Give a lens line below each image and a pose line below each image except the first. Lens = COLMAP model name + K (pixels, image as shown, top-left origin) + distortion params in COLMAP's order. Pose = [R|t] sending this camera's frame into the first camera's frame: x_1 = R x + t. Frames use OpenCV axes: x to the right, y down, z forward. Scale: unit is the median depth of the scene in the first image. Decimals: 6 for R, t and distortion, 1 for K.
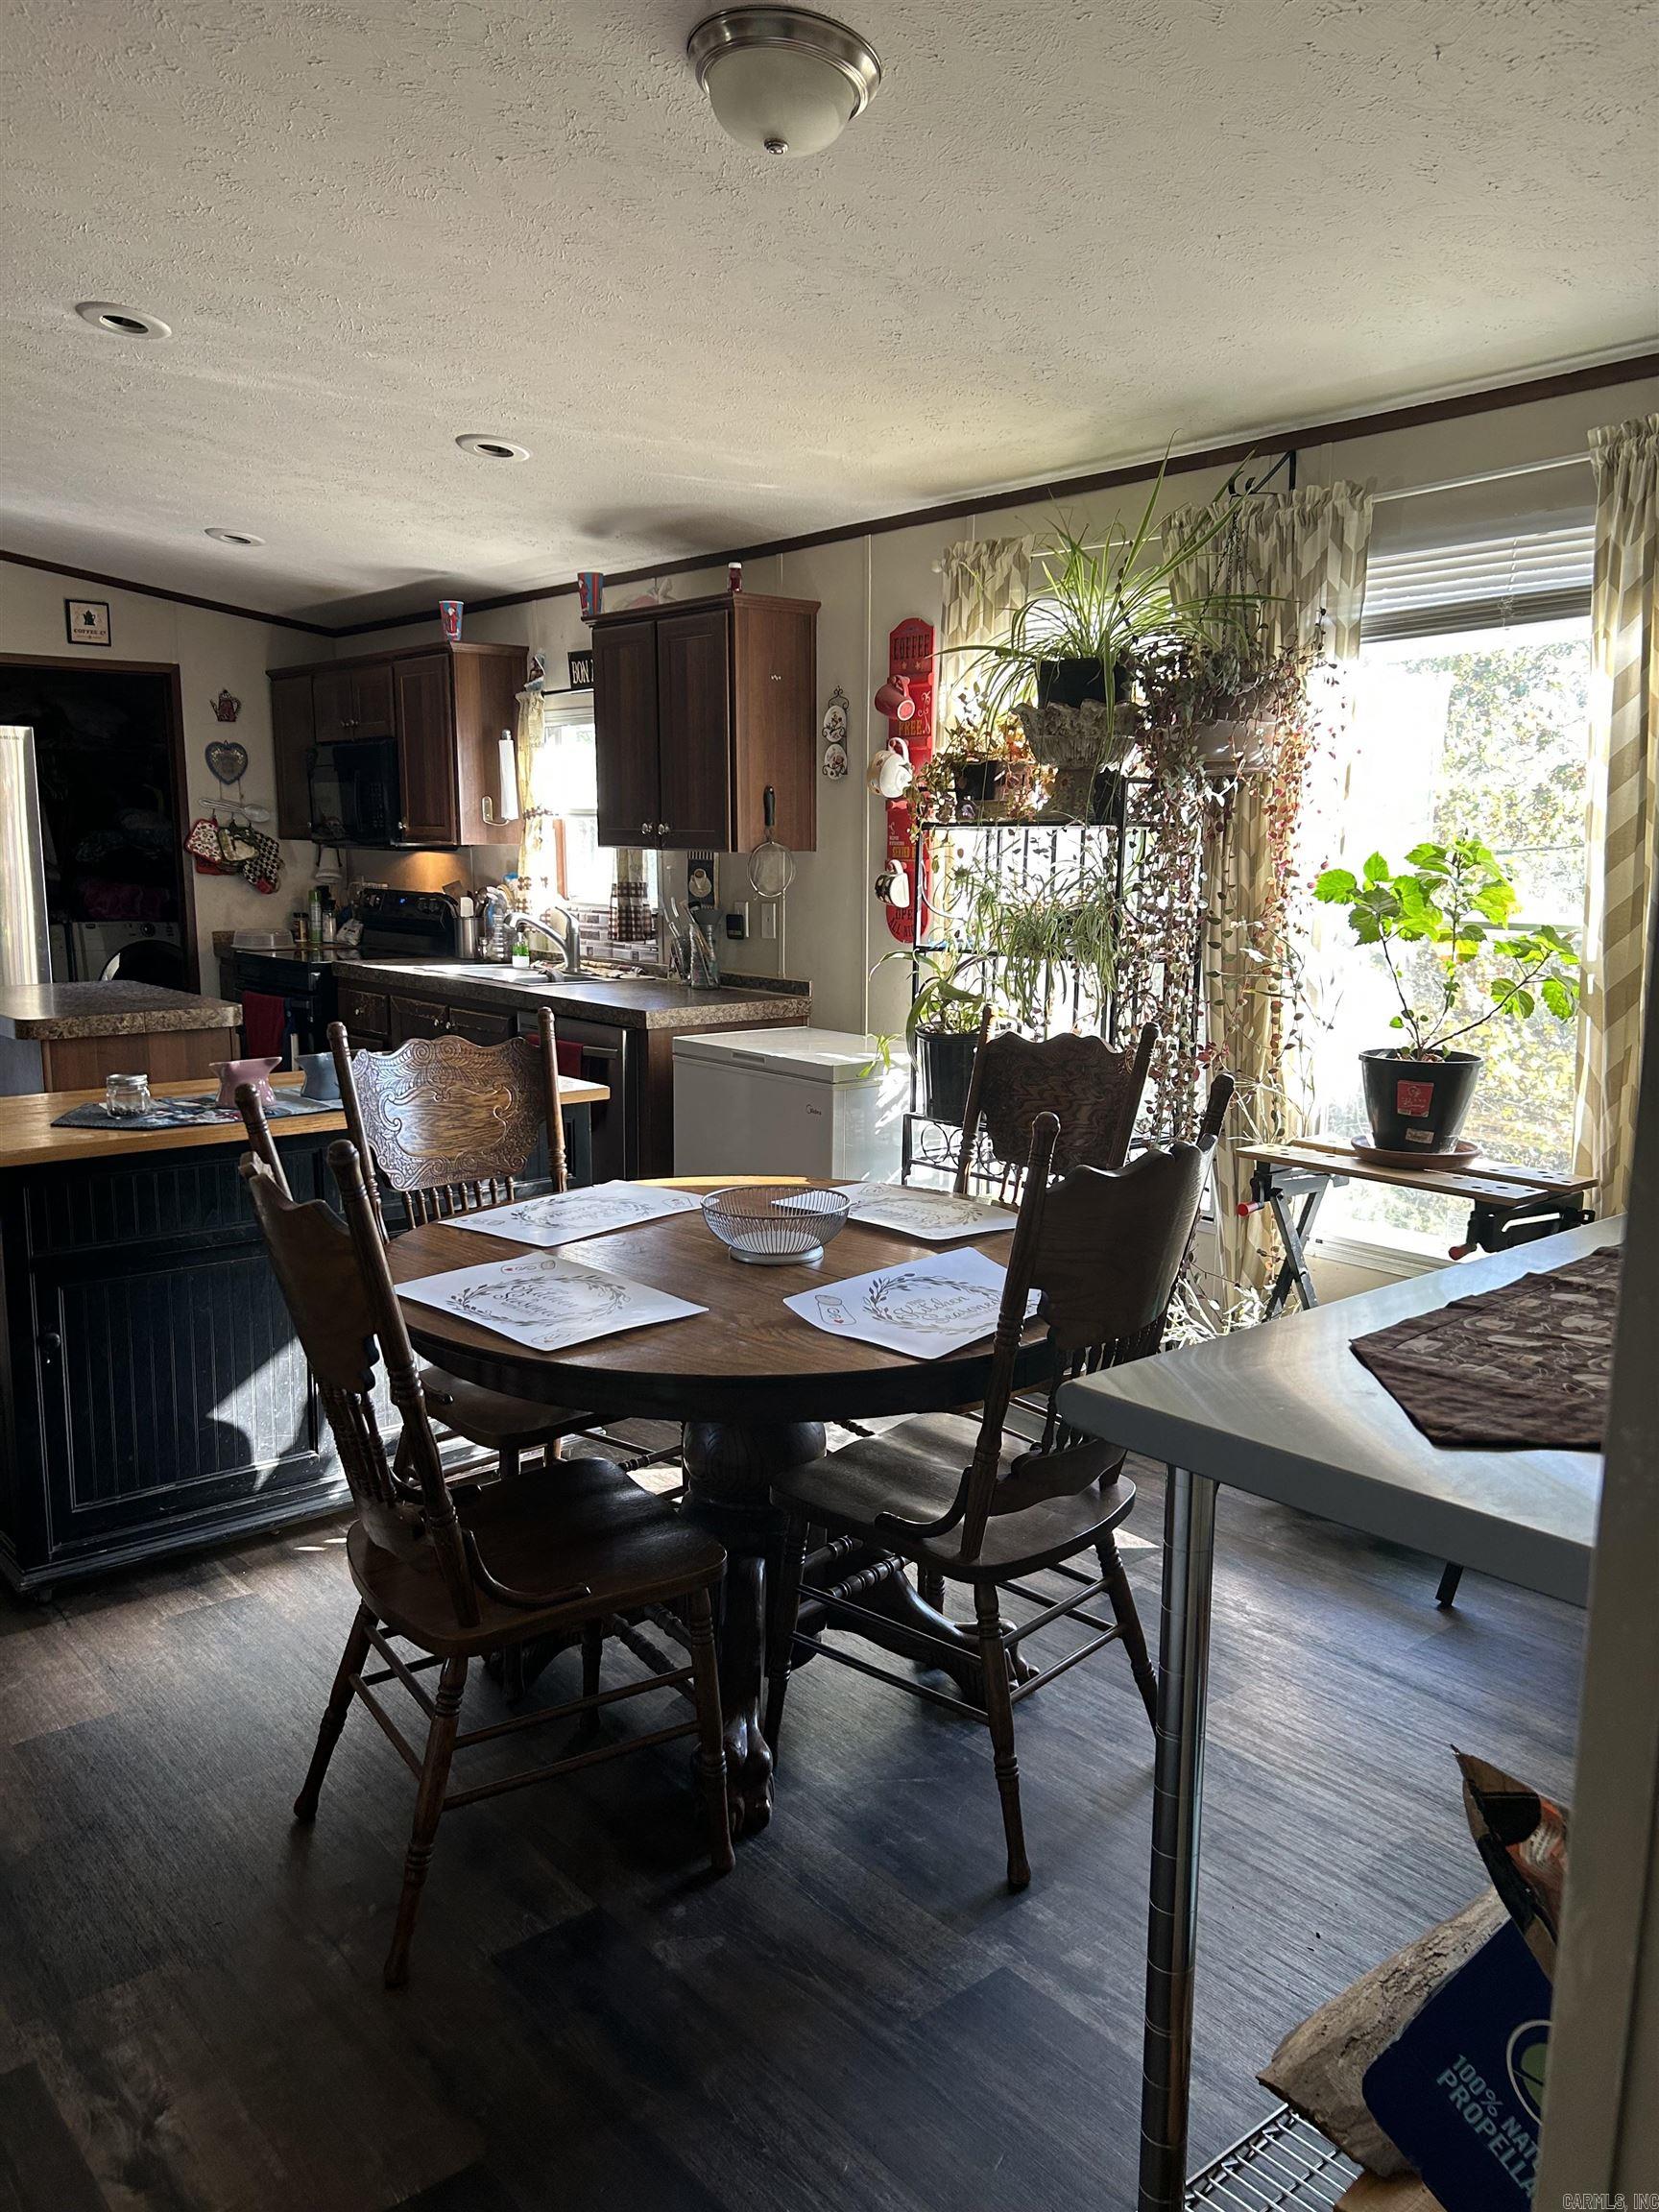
lens RADIAL K [[1671.2, 0, 825.7], [0, 1671.2, 1114.5], [0, 0, 1]] dist [0.050239, -0.052797]
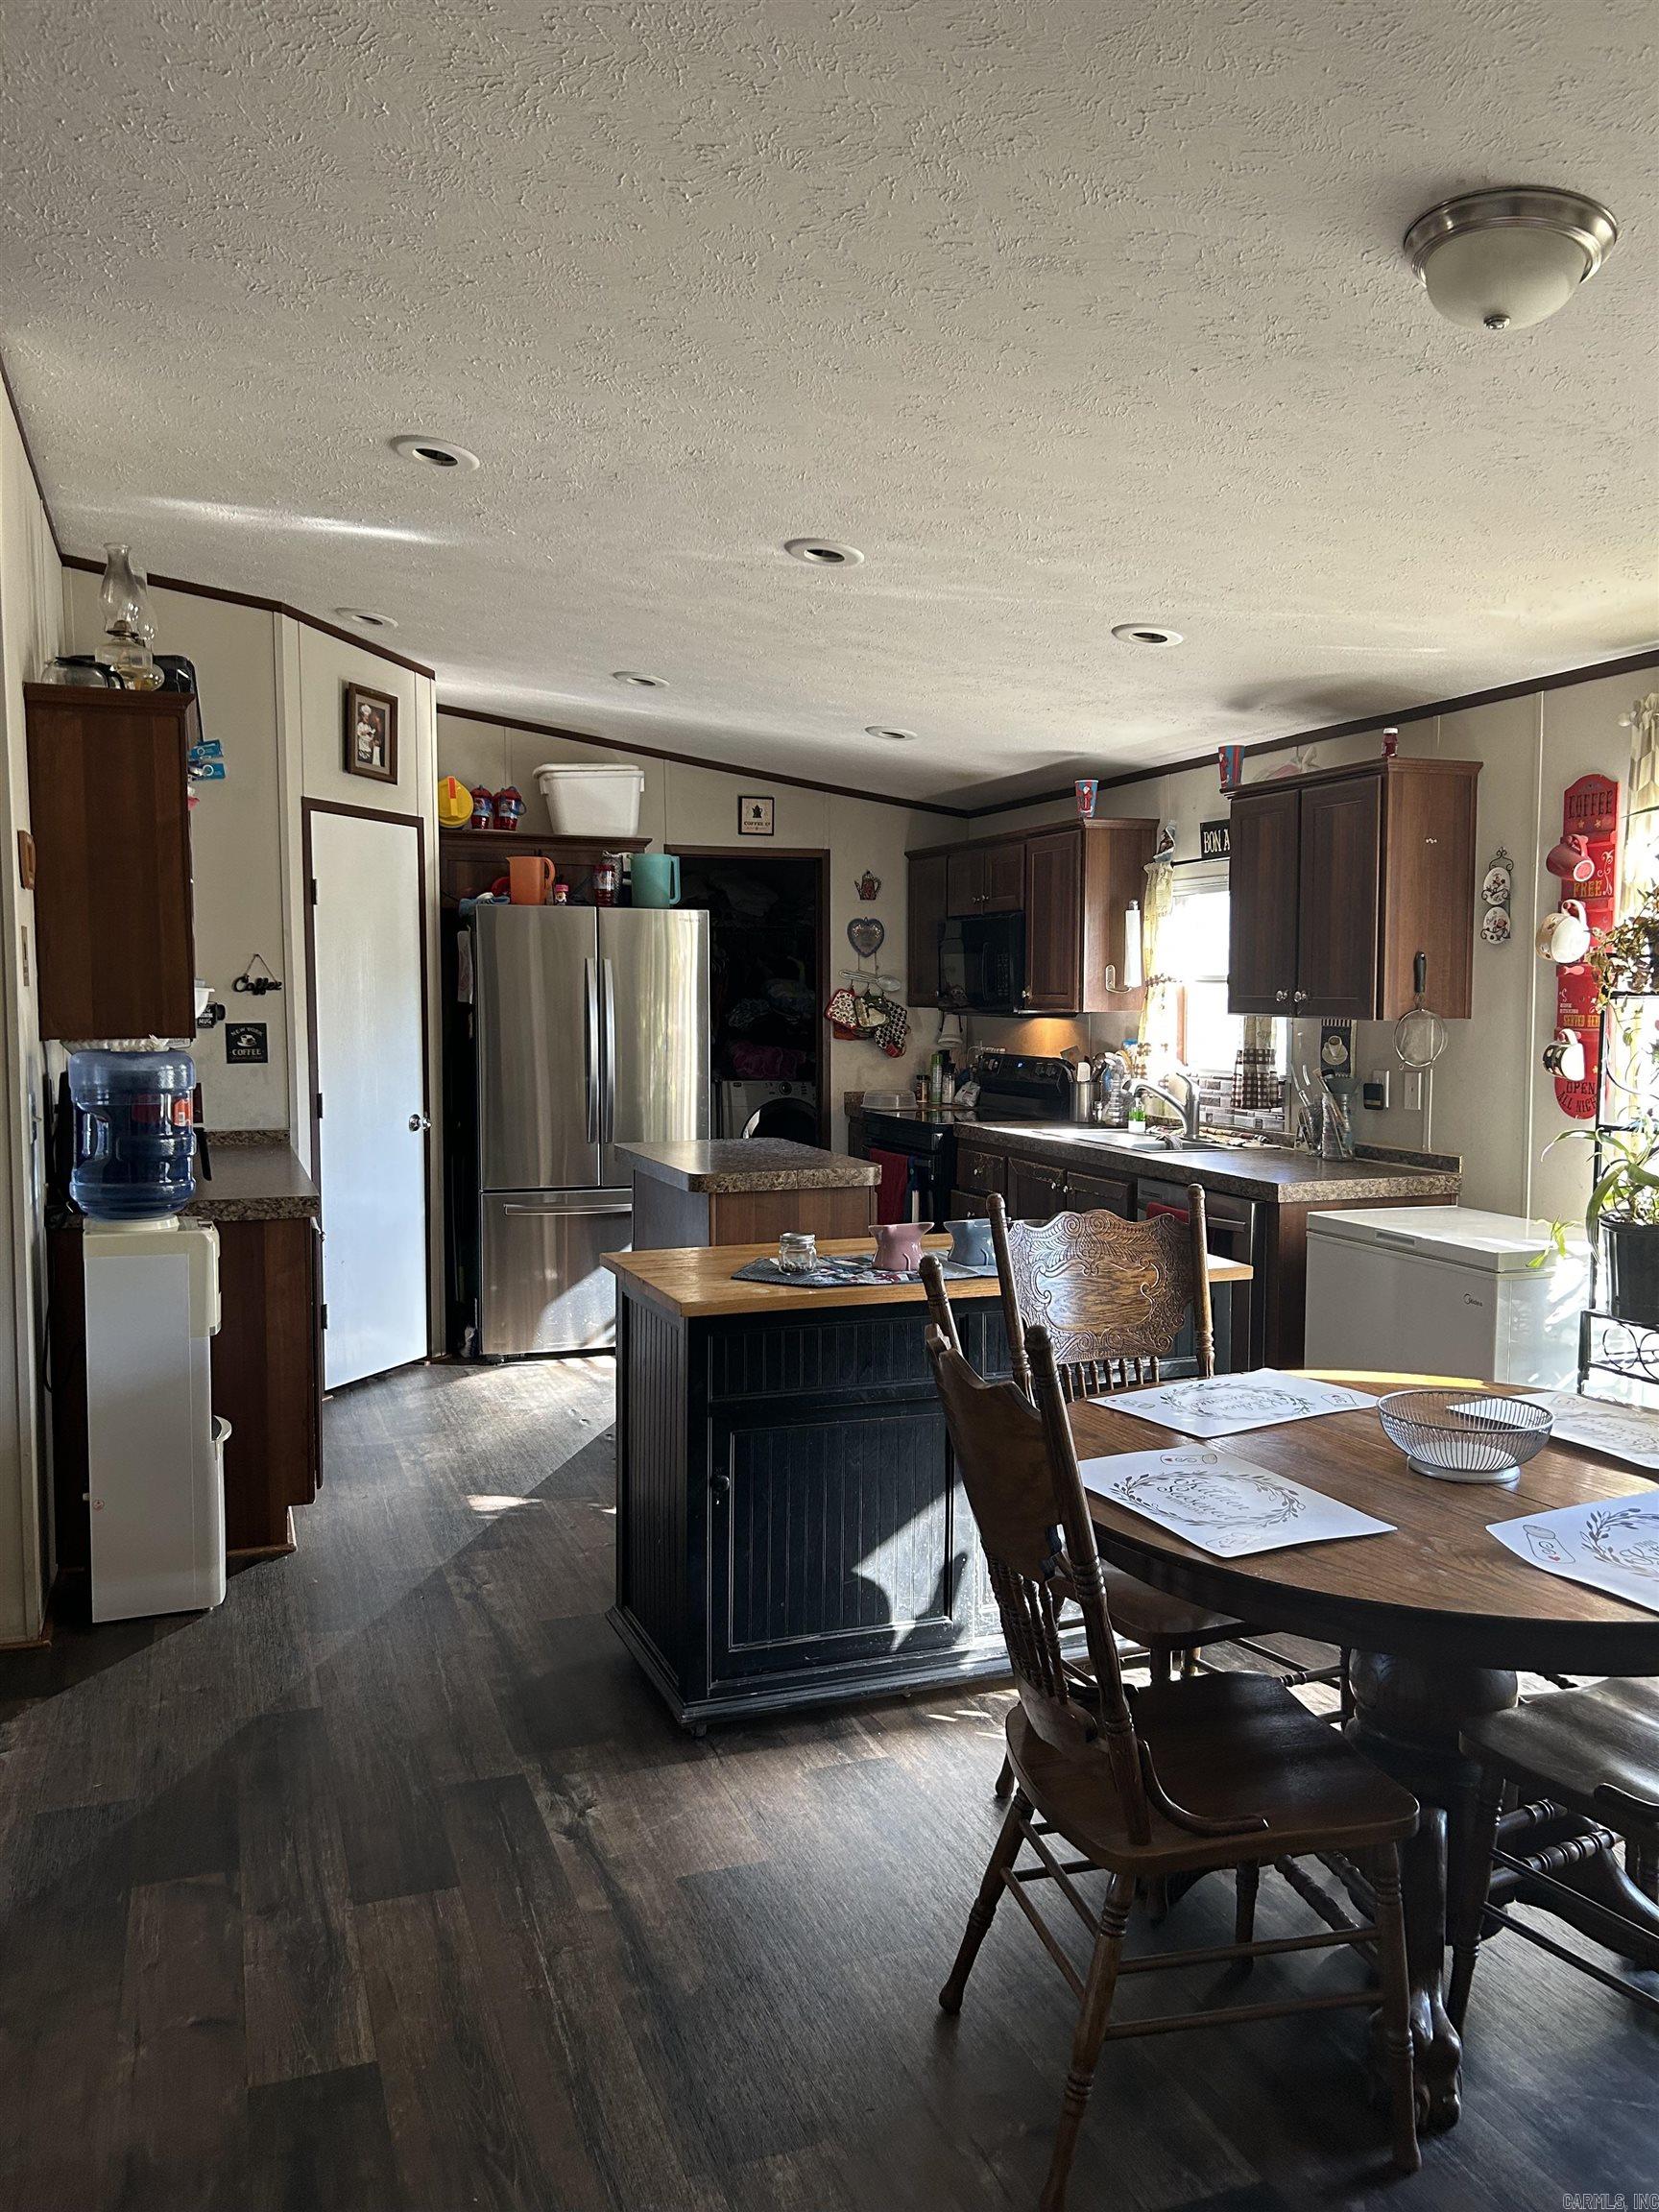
lens RADIAL K [[1671.2, 0, 813.3], [0, 1671.2, 1093.6], [0, 0, 1]] dist [0.050239, -0.052797]
pose [[0.943566, 0.015622, -0.330816, -0.055443], [-0.049066, 0.994458, -0.092988, -0.014385], [0.327530, 0.103972, 0.939103, -0.001152]]
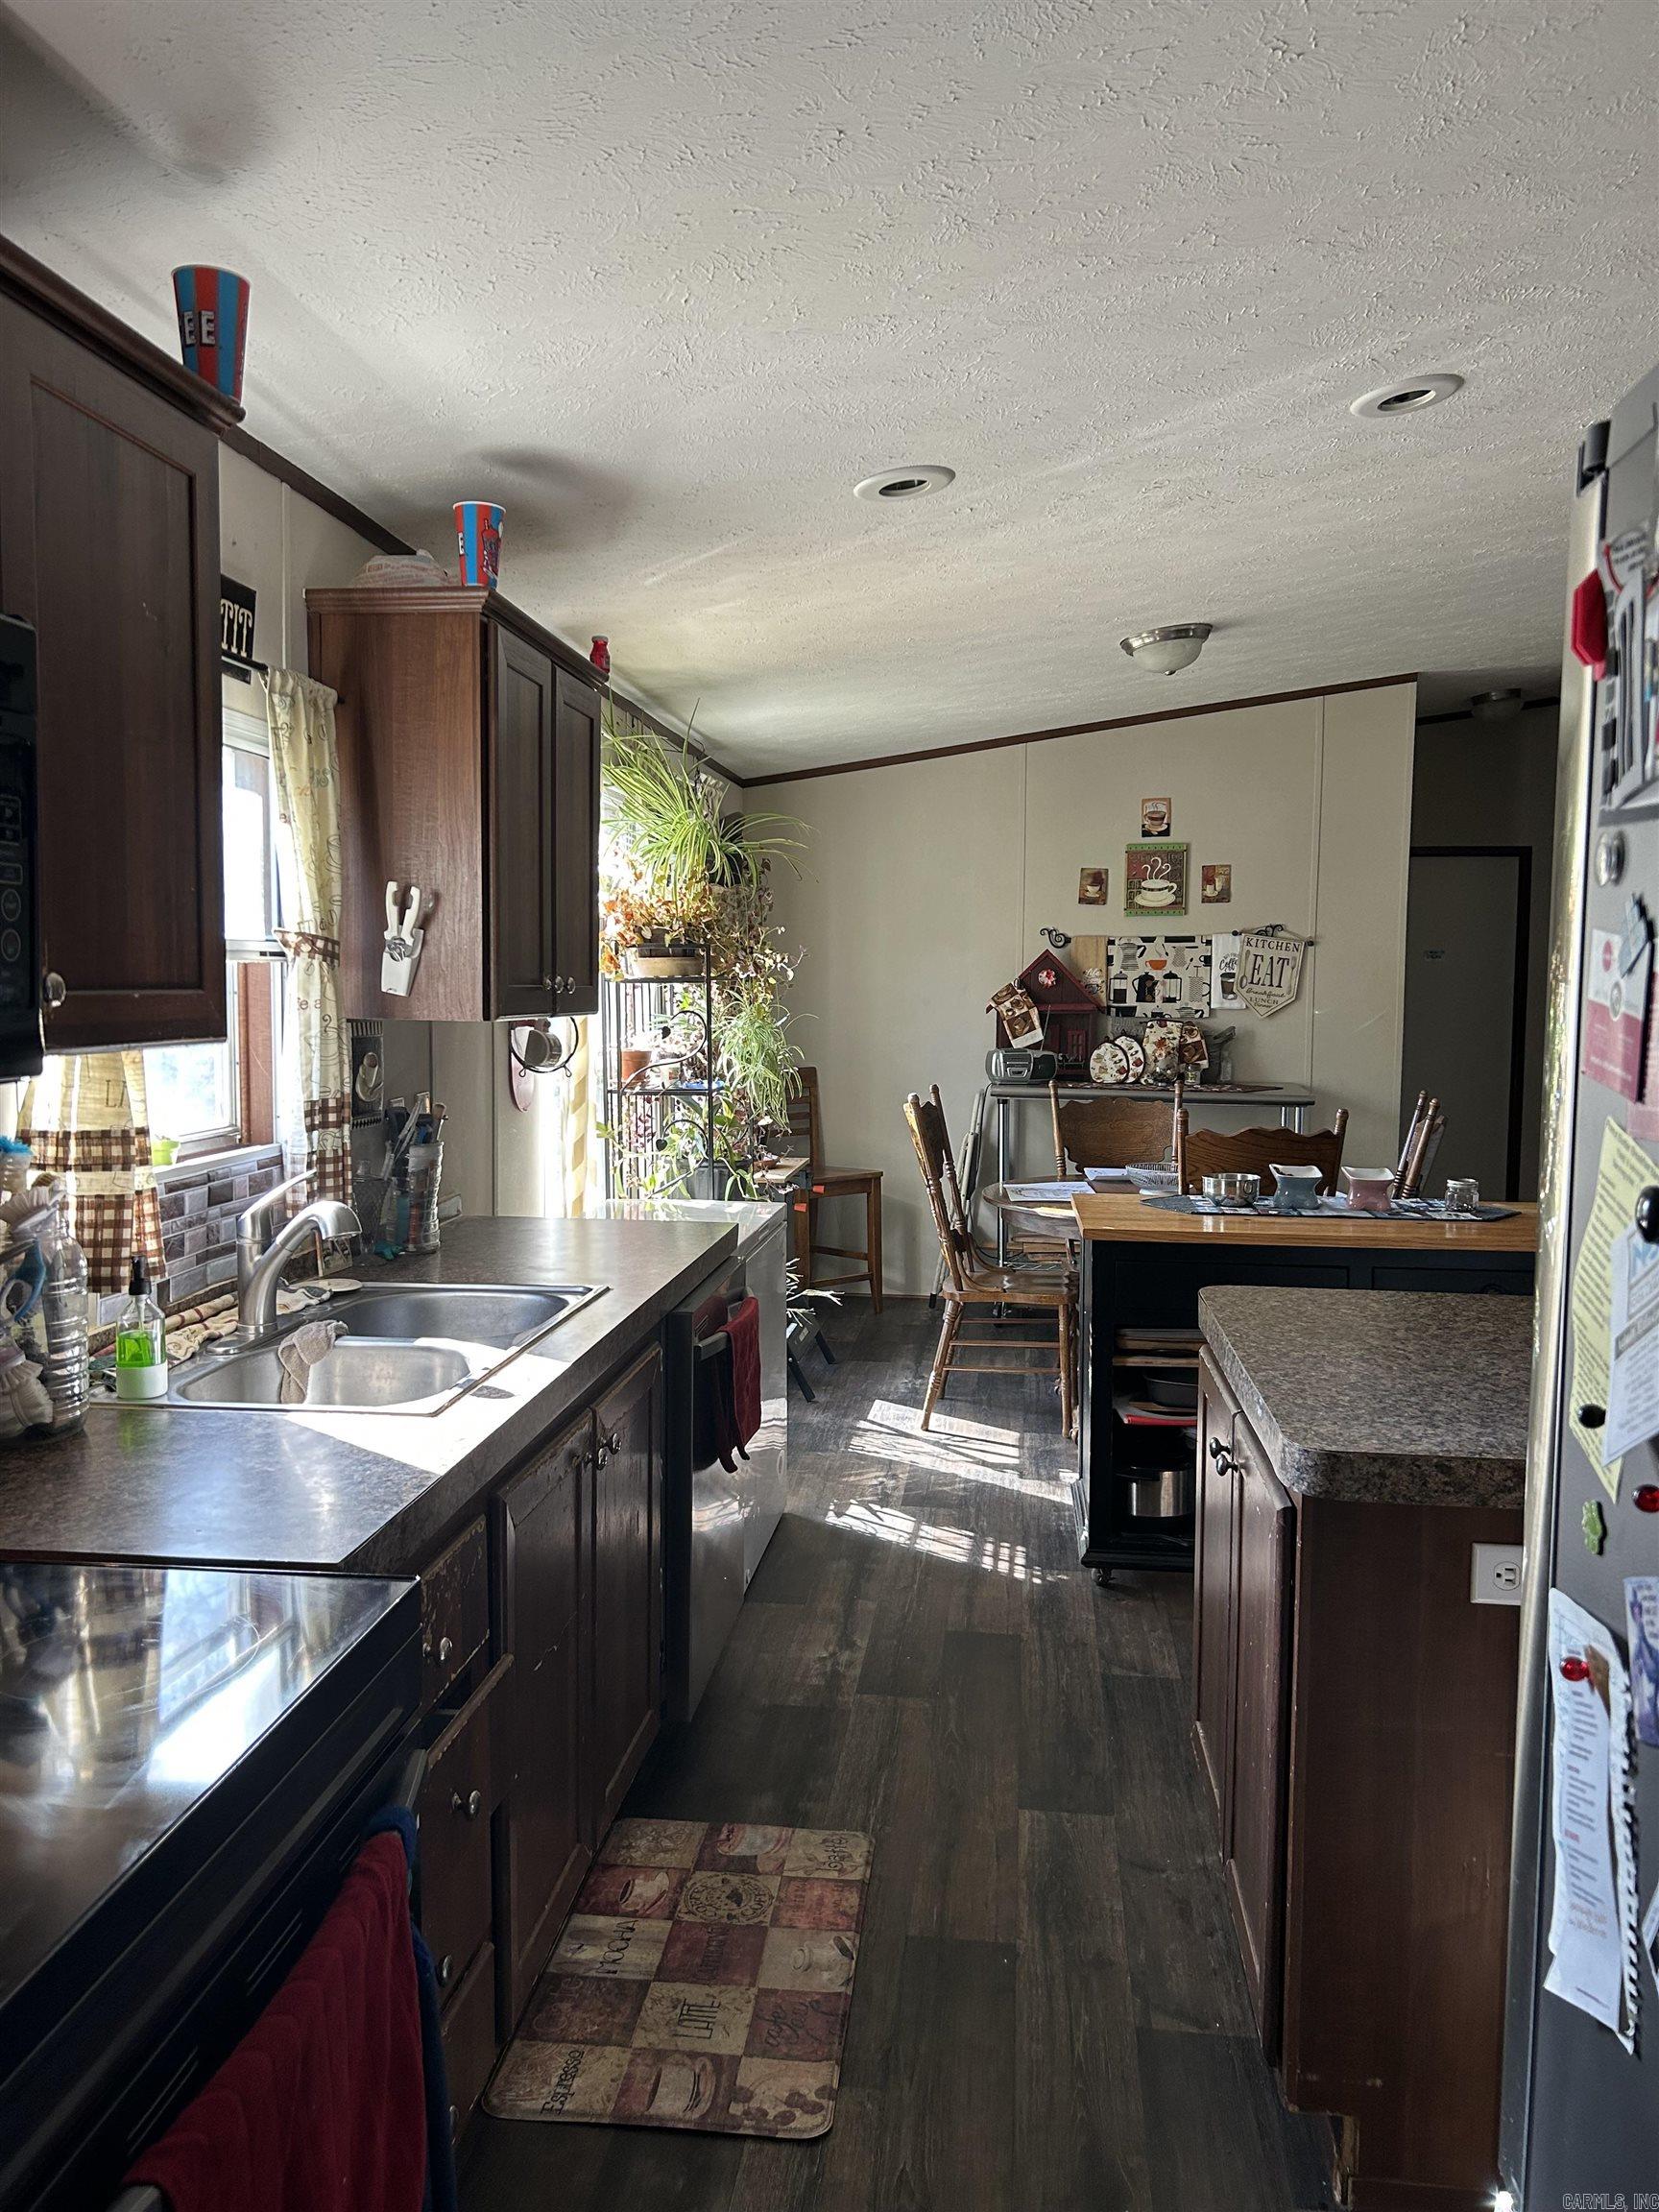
lens RADIAL K [[1671.2, 0, 830.3], [0, 1671.2, 1109.1], [0, 0, 1]] dist [0.050239, -0.052797]
pose [[-0.689858, -0.062273, 0.721261, -1.595342], [0.113539, 0.974658, 0.192747, -0.345523], [-0.714986, 0.214860, -0.665305, 1.961779]]
